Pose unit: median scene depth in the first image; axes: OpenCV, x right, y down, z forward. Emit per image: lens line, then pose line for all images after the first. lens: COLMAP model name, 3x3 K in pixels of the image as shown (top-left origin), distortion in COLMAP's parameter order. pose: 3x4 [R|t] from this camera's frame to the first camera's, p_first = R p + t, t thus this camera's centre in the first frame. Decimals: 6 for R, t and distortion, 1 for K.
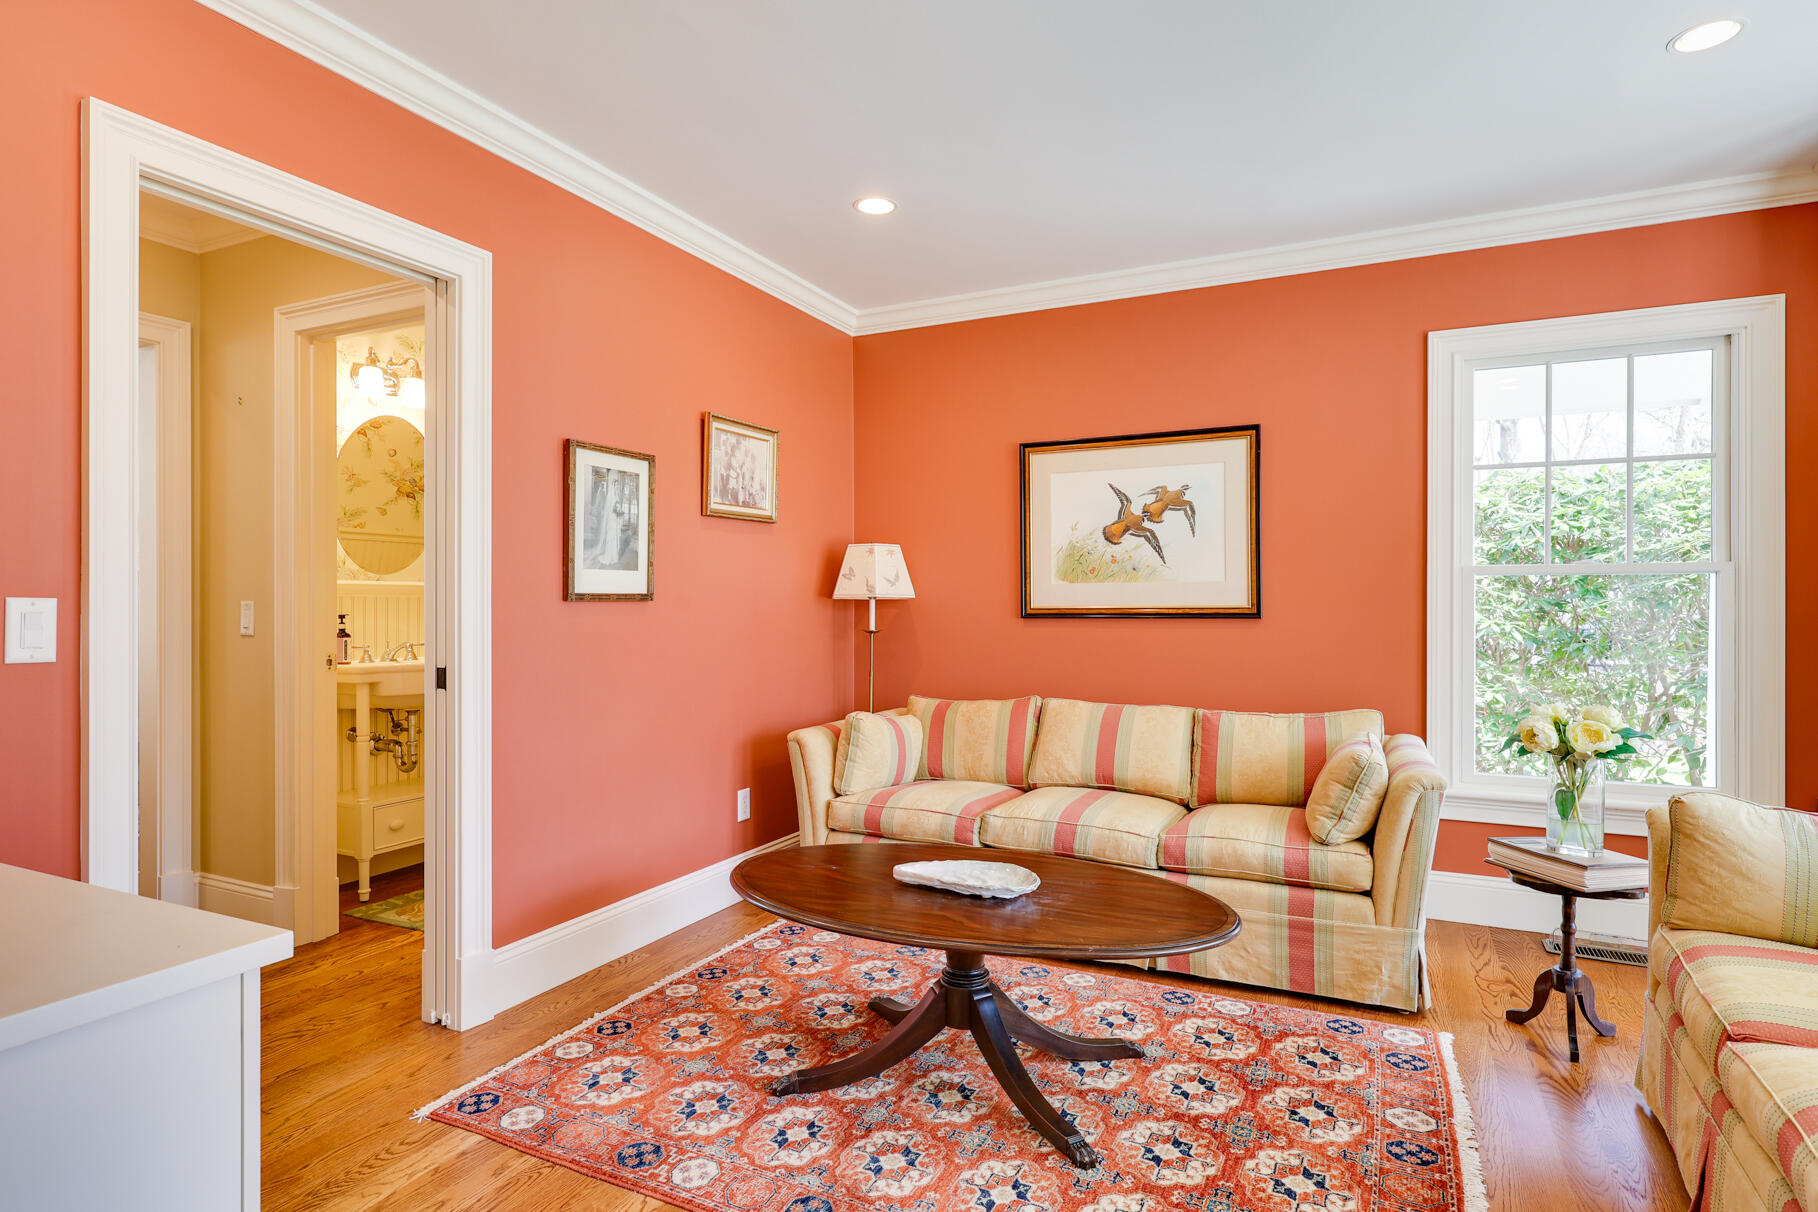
lens RADIAL K [[975.6, 0, 906.6], [0, 975.6, 607.1], [0, 0, 1]] dist [-0.002813, 0.002421]
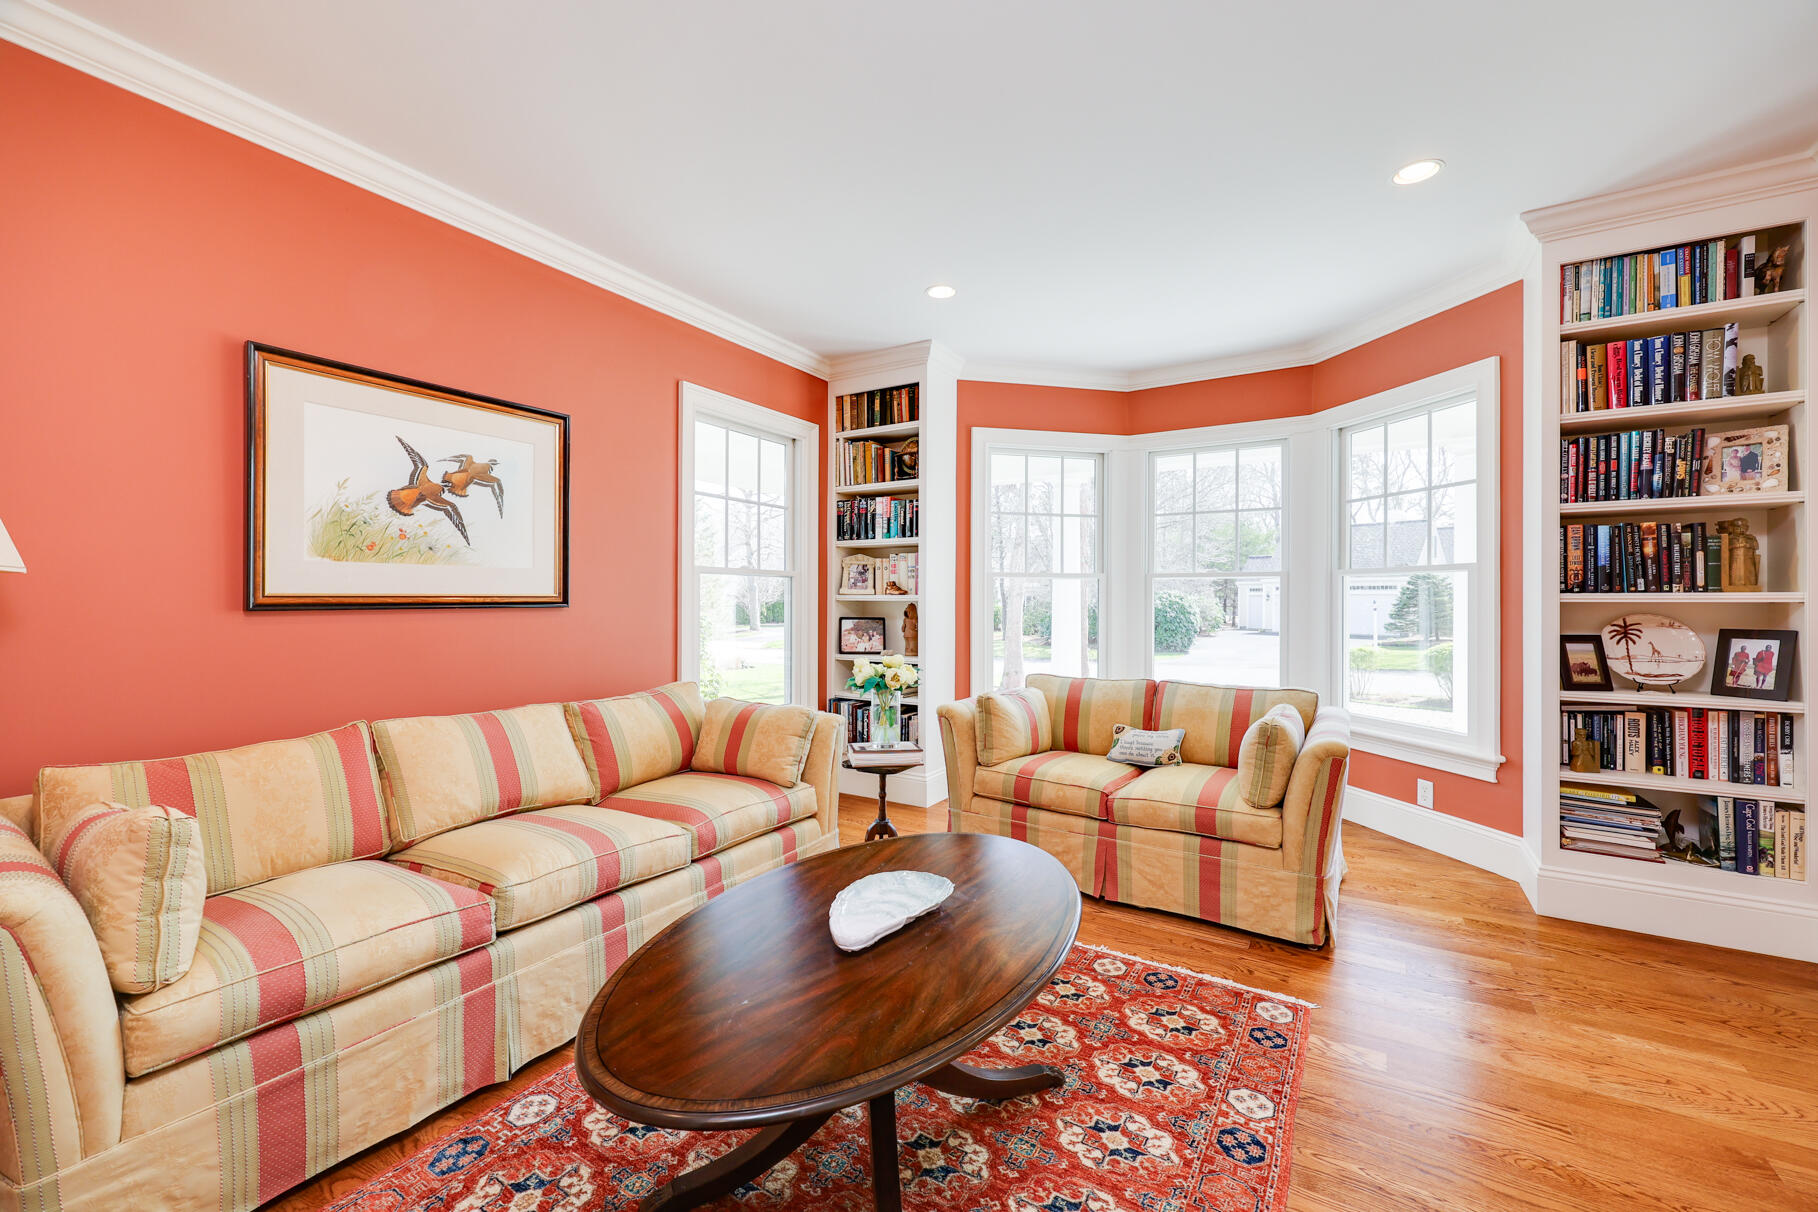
lens RADIAL K [[734.1, 0, 908.1], [0, 734.1, 598.1], [0, 0, 1]] dist [0.003182, -0.000150]
pose [[0.088744, 0.004379, 0.996045, -0.349693], [-0.000292, 0.999990, -0.004370, 0.005154], [-0.996054, 0.000097, 0.088744, 0.553755]]
